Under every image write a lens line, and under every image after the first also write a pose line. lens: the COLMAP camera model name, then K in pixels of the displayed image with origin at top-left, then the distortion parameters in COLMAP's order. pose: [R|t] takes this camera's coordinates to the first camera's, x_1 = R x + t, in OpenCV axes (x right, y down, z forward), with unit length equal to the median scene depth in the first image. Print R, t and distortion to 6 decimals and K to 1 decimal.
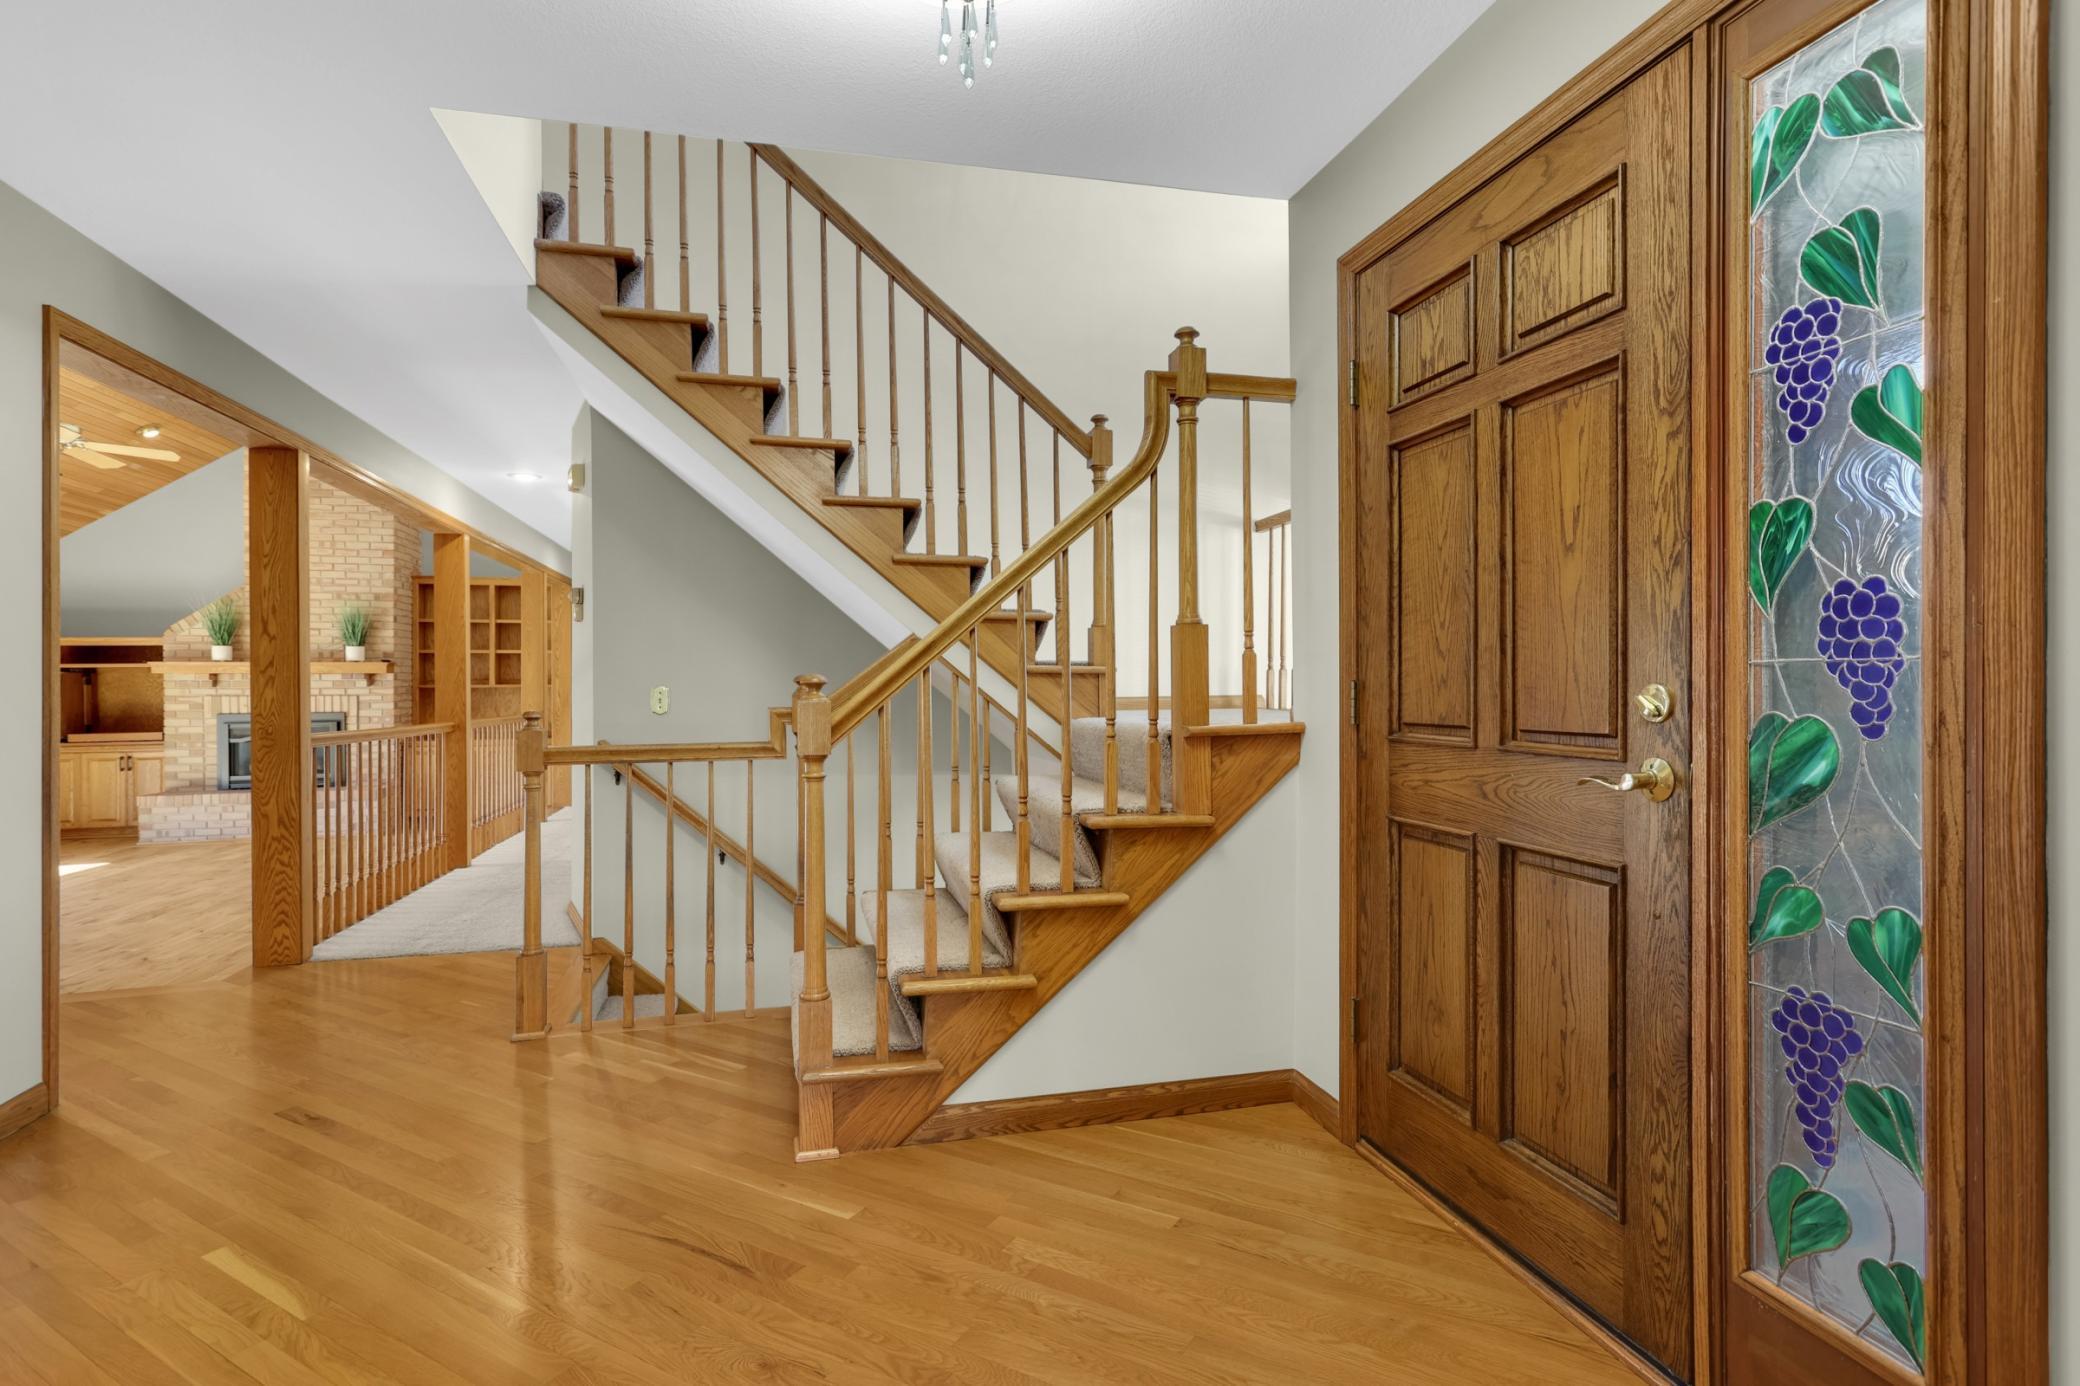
lens RADIAL K [[1033.6, 0, 1044.2], [0, 1033.6, 686.8], [0, 0, 1]] dist [-0.004121, 0.003866]
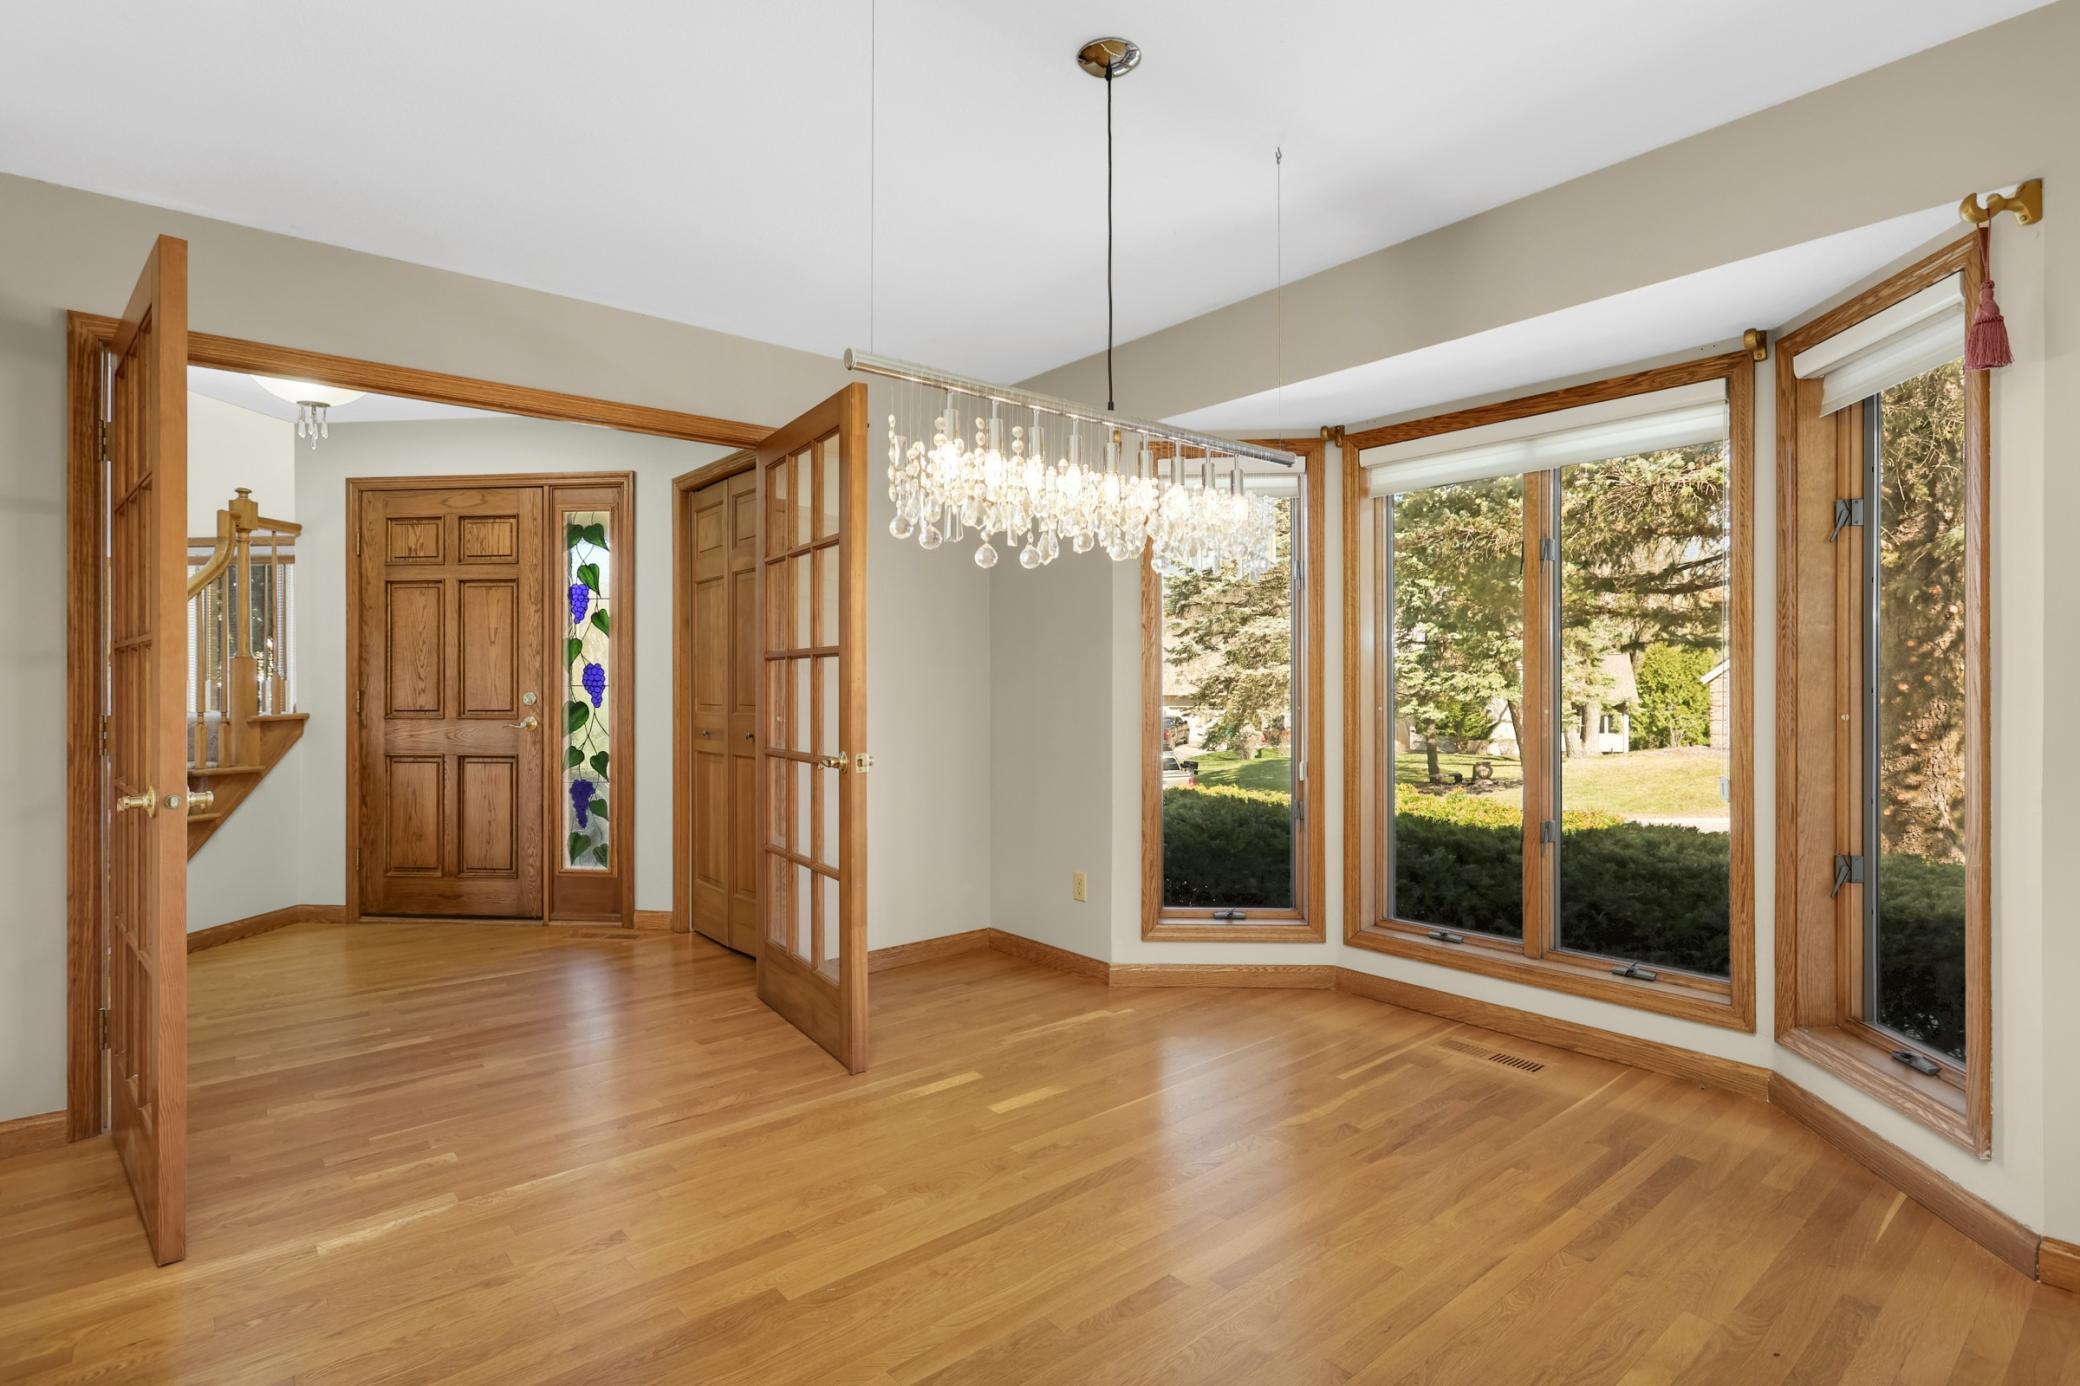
lens RADIAL K [[1033.6, 0, 1043.4], [0, 1033.6, 692.5], [0, 0, 1]] dist [-0.004121, 0.003866]
pose [[0.330302, 0.004159, 0.943866, -1.329585], [0.002217, 0.999984, -0.005182, 0.012598], [-0.943873, 0.003805, 0.330288, -1.066627]]
